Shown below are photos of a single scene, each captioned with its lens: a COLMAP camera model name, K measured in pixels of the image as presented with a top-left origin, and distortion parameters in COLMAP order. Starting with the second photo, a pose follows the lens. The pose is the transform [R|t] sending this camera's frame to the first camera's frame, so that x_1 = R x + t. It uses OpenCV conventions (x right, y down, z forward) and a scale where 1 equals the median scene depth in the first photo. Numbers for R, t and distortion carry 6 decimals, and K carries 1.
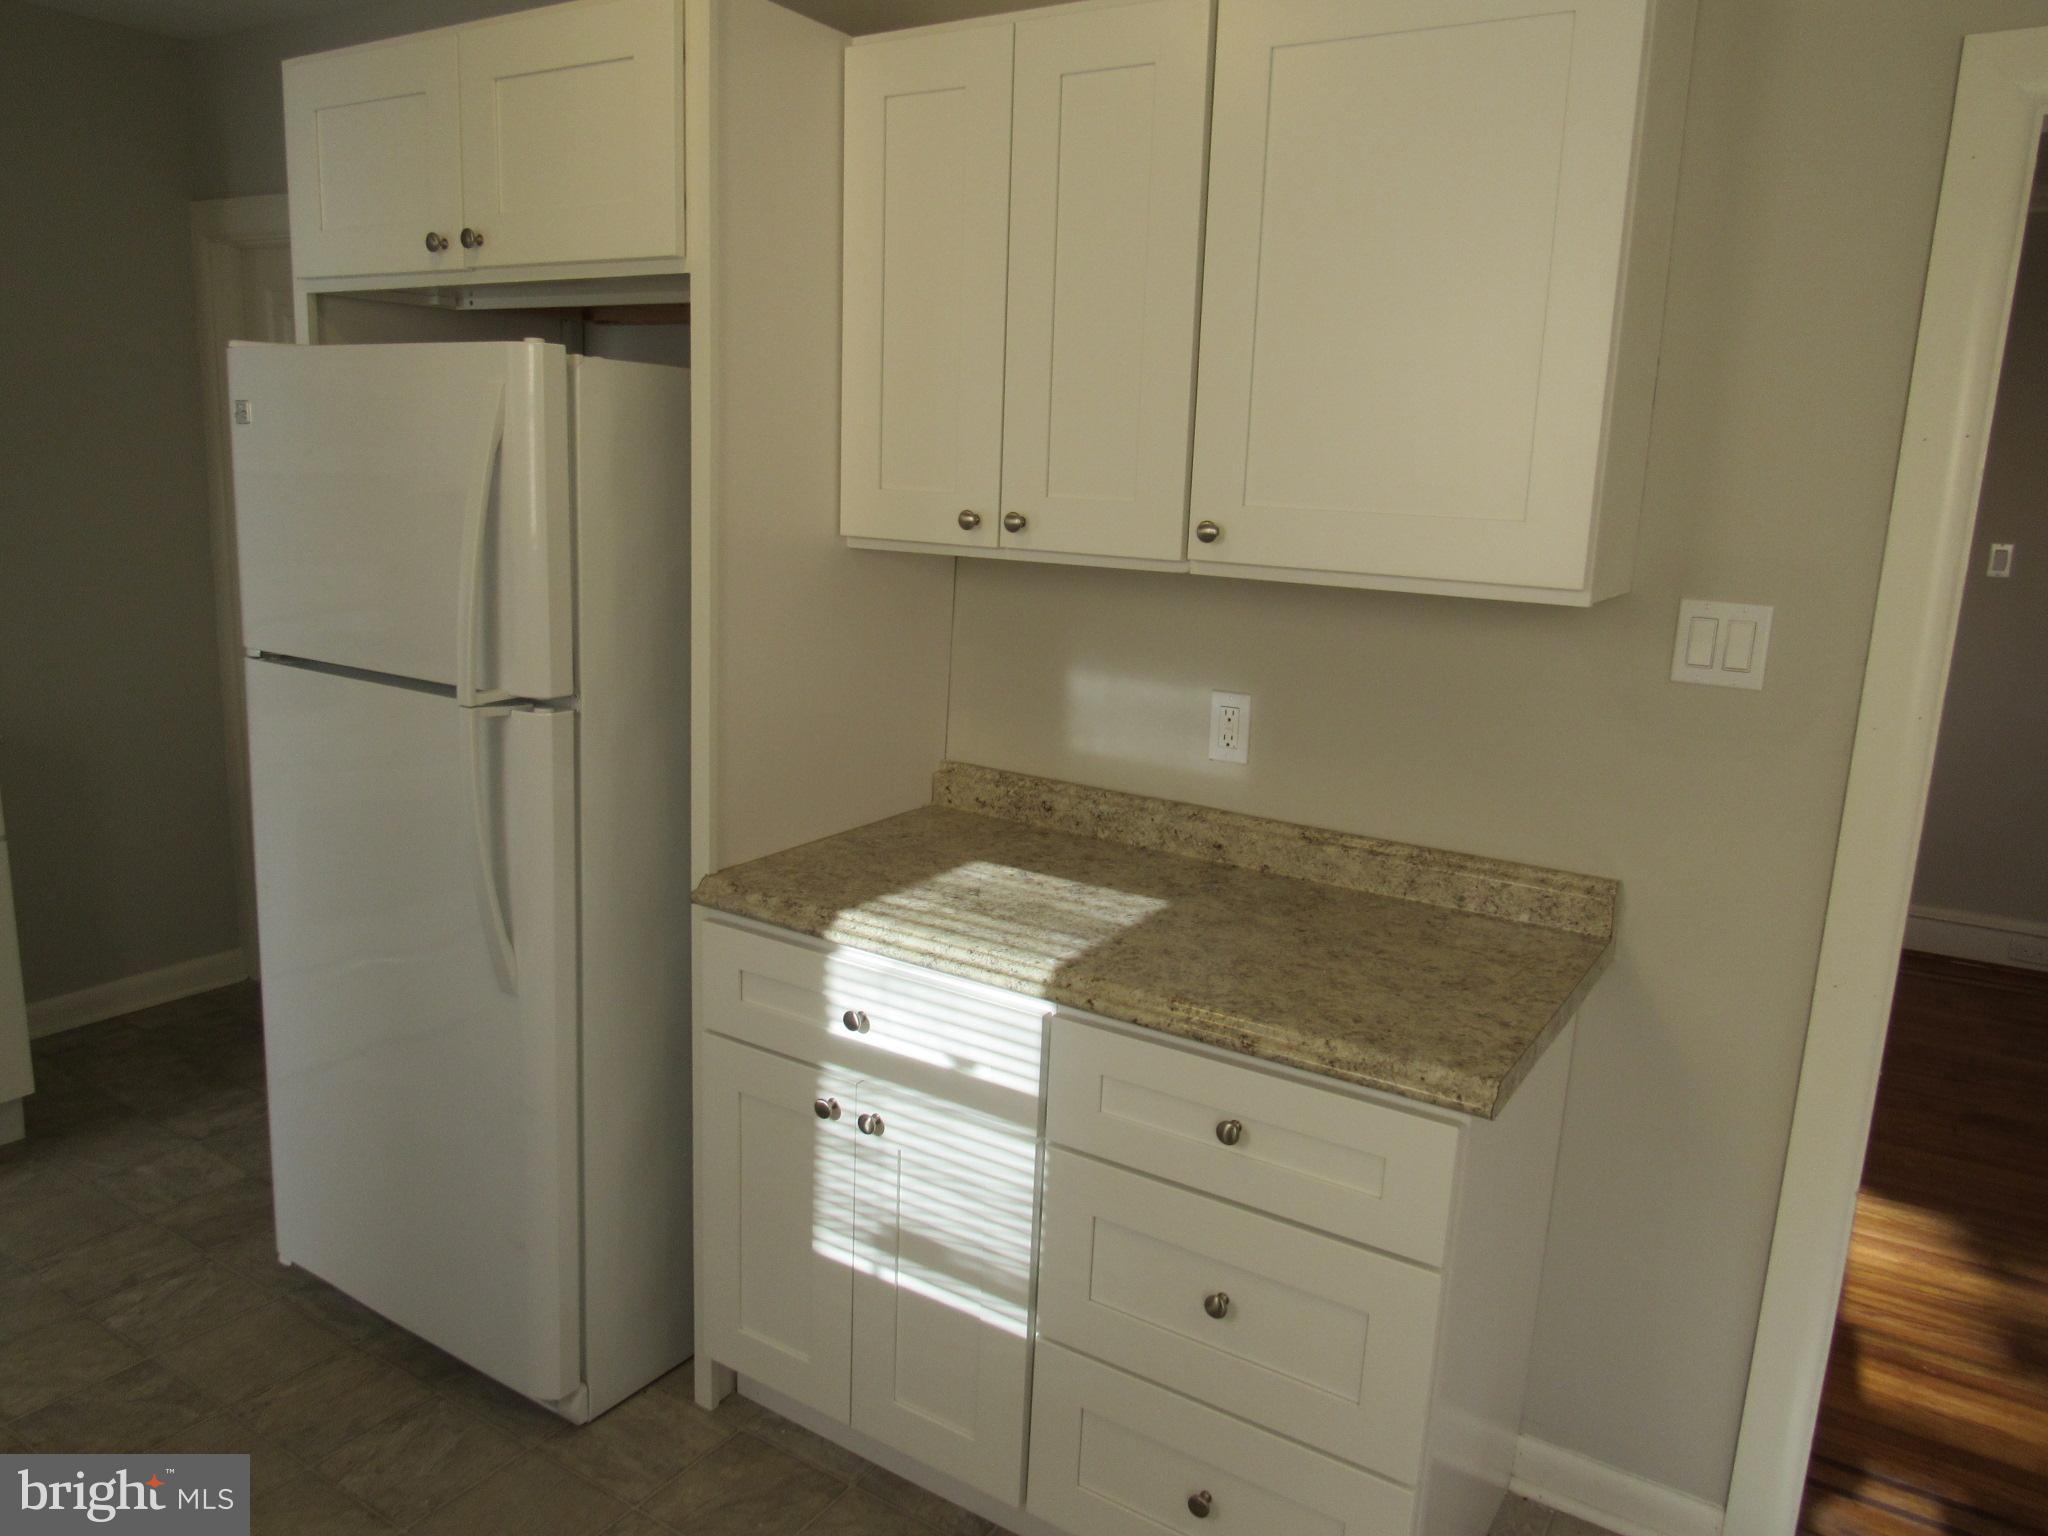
lens RADIAL K [[1440.6, 0, 1030.9], [0, 1440.6, 760.4], [0, 0, 1]] dist [-0.034056, 0.001653]
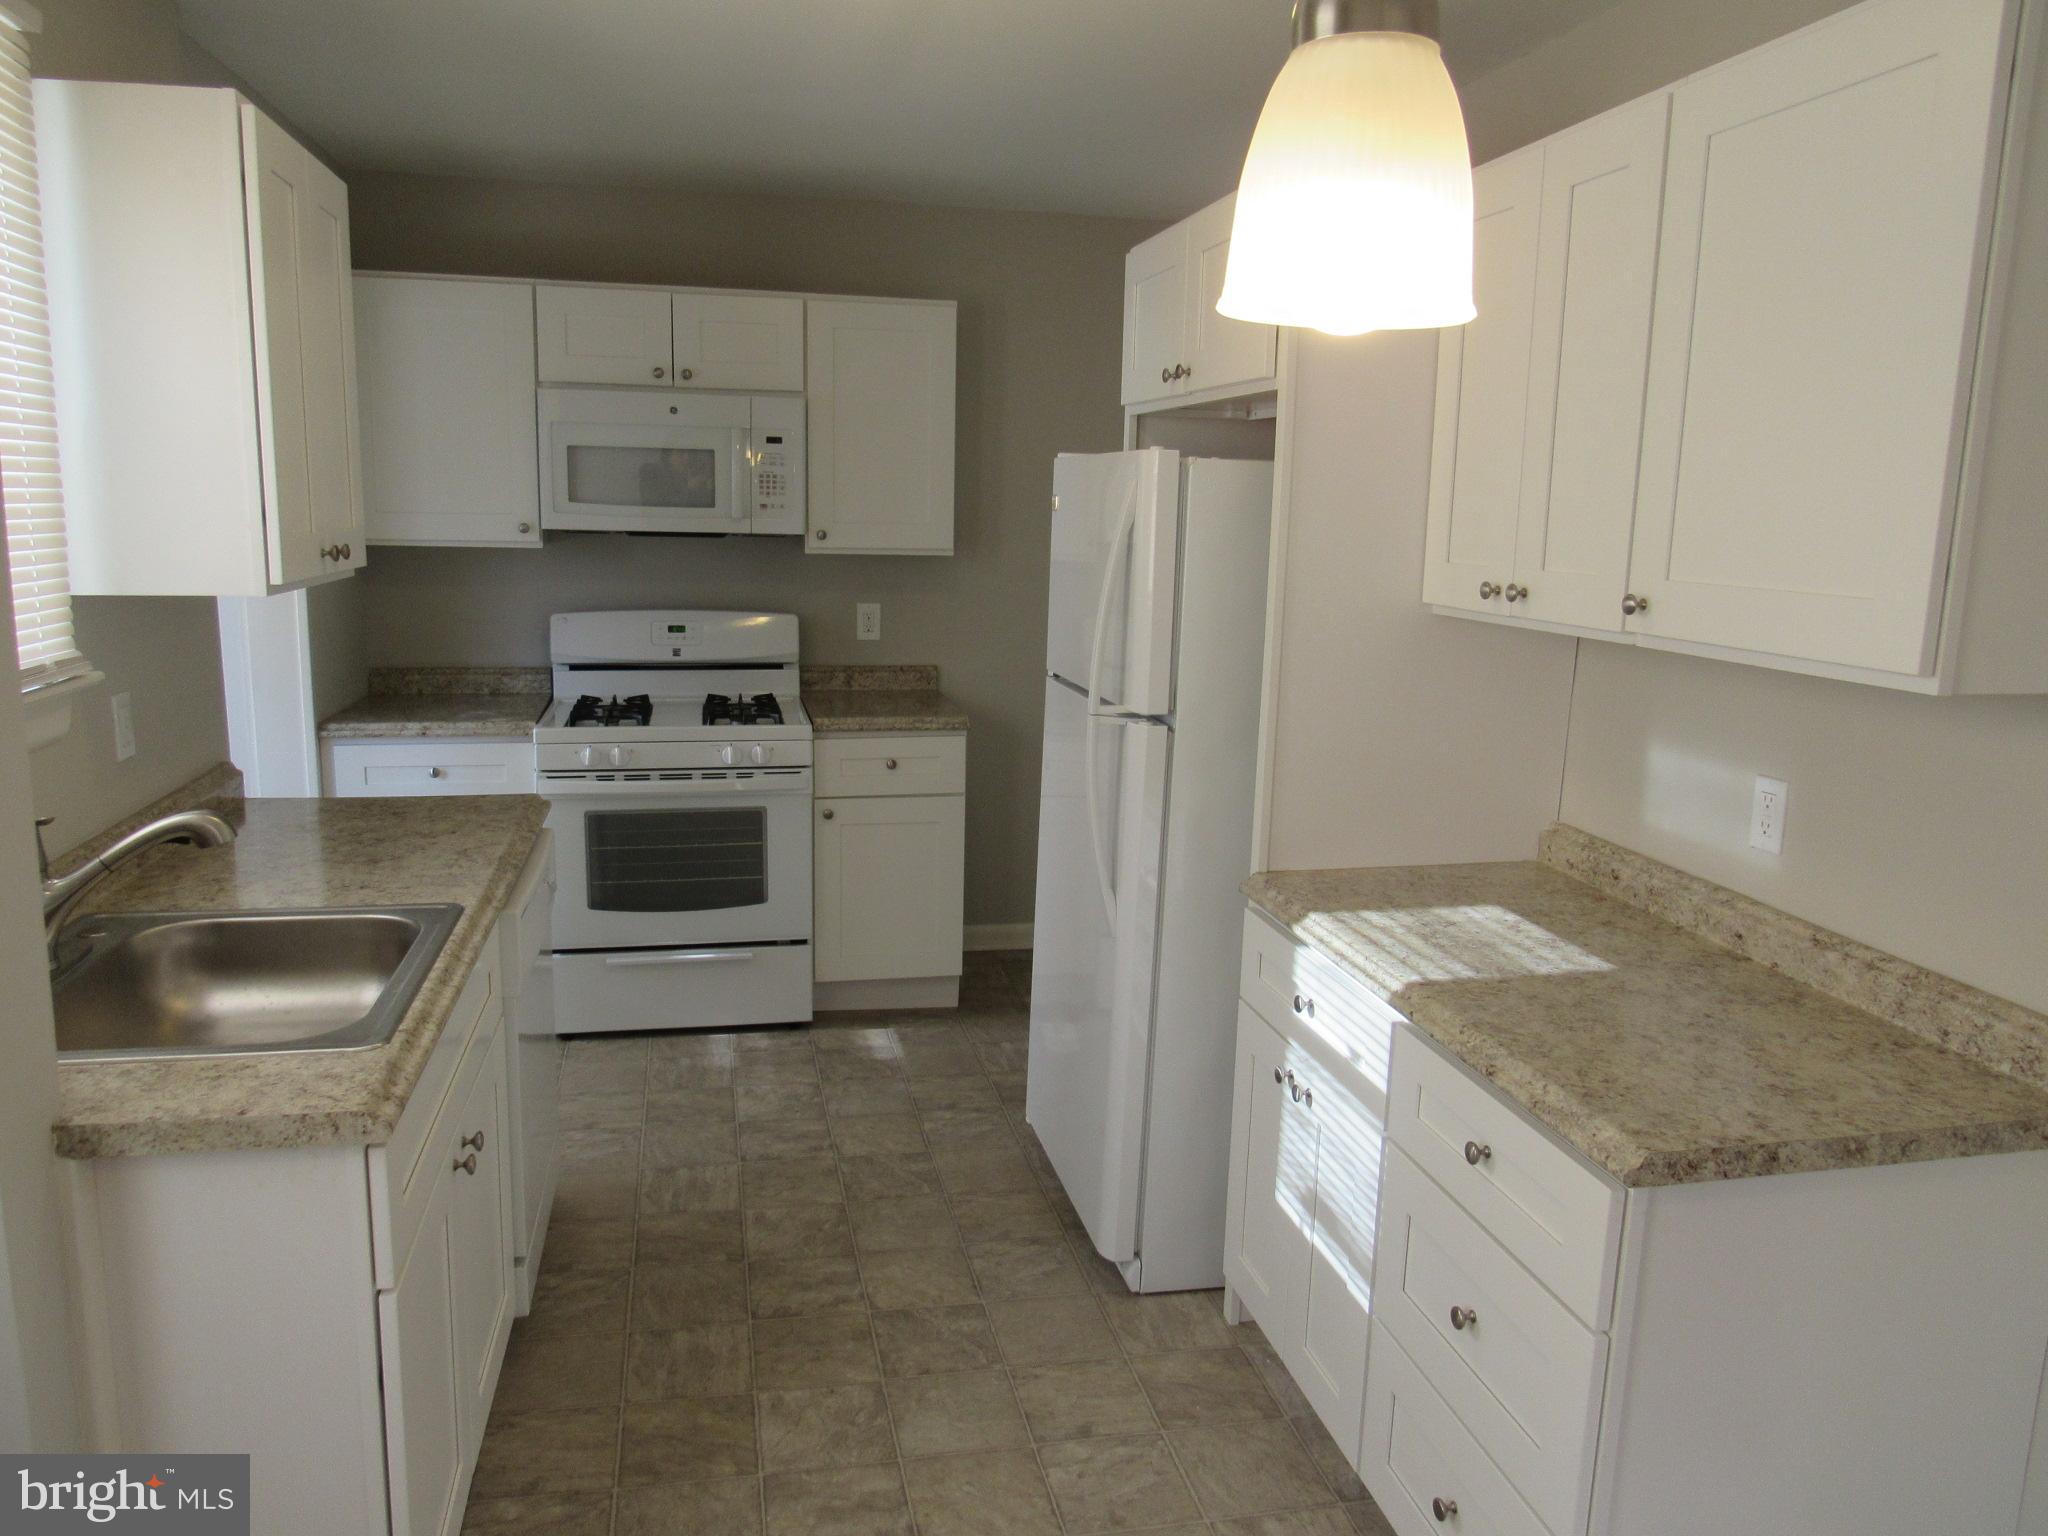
lens RADIAL K [[1455.1, 0, 1022.9], [0, 1455.1, 758.9], [0, 0, 1]] dist [-0.033057, 0.006780]
pose [[0.699527, 0.103317, -0.707098, 0.523667], [-0.143667, 0.989623, 0.002470, 0.010507], [0.700015, 0.099859, 0.707111, -0.026358]]
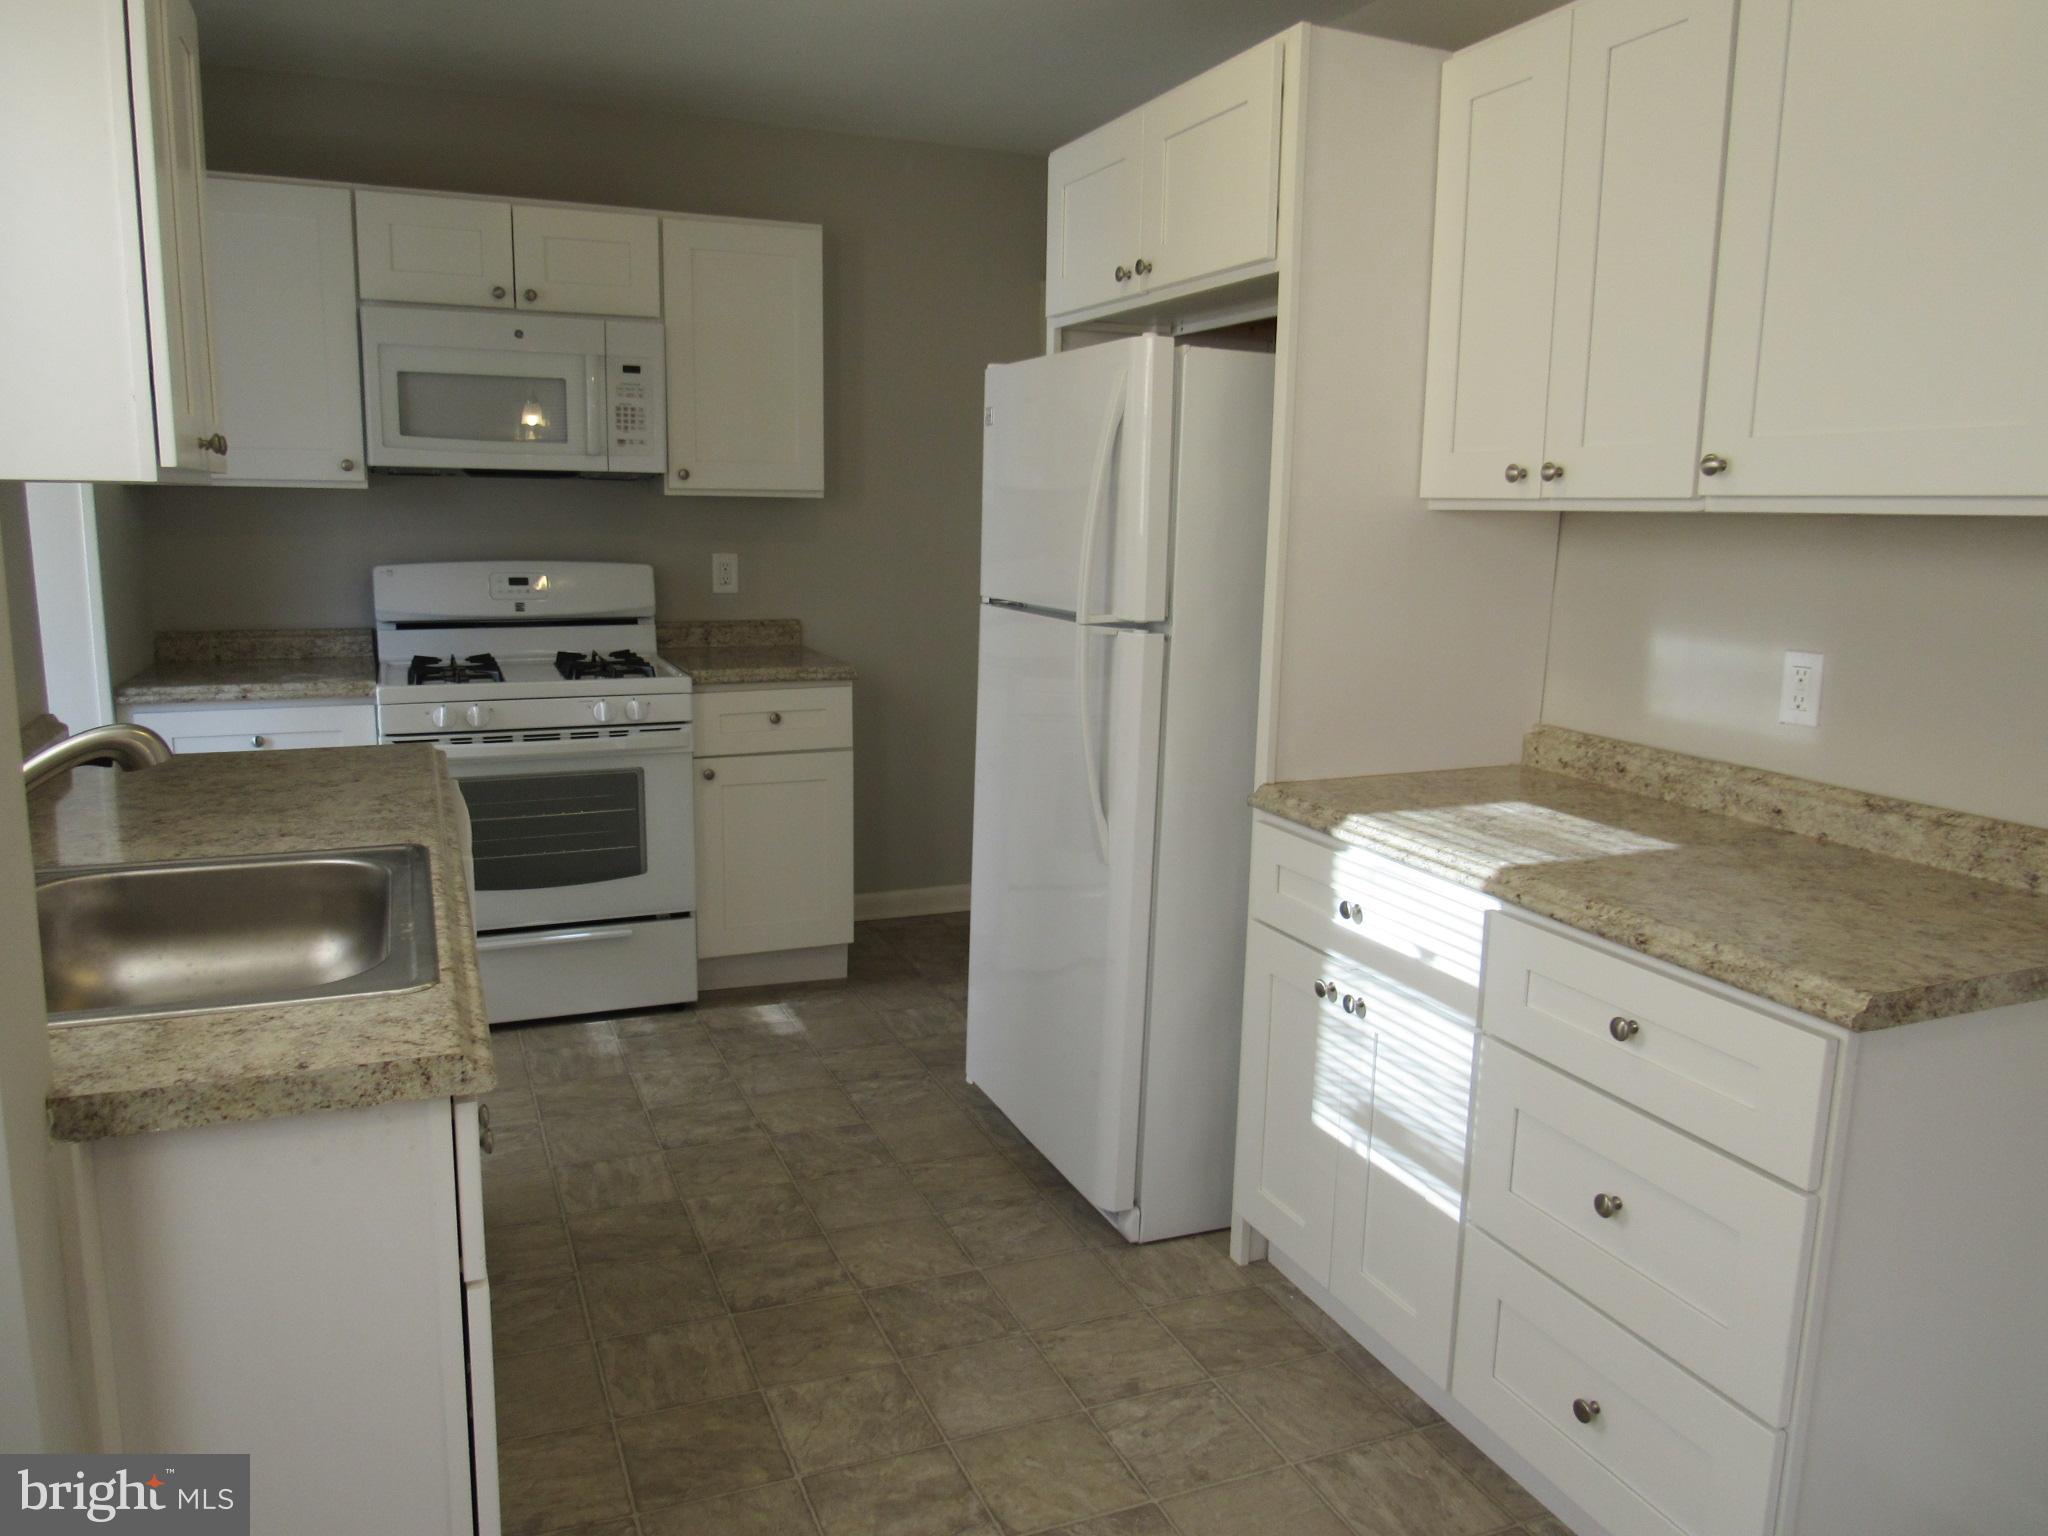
lens RADIAL K [[1455.1, 0, 1022.9], [0, 1455.1, 758.9], [0, 0, 1]] dist [-0.033057, 0.006780]
pose [[0.819479, 0.073097, -0.568429, 0.295640], [-0.102900, 0.994481, -0.020462, 0.108831], [0.563796, 0.075259, 0.822478, -0.085258]]
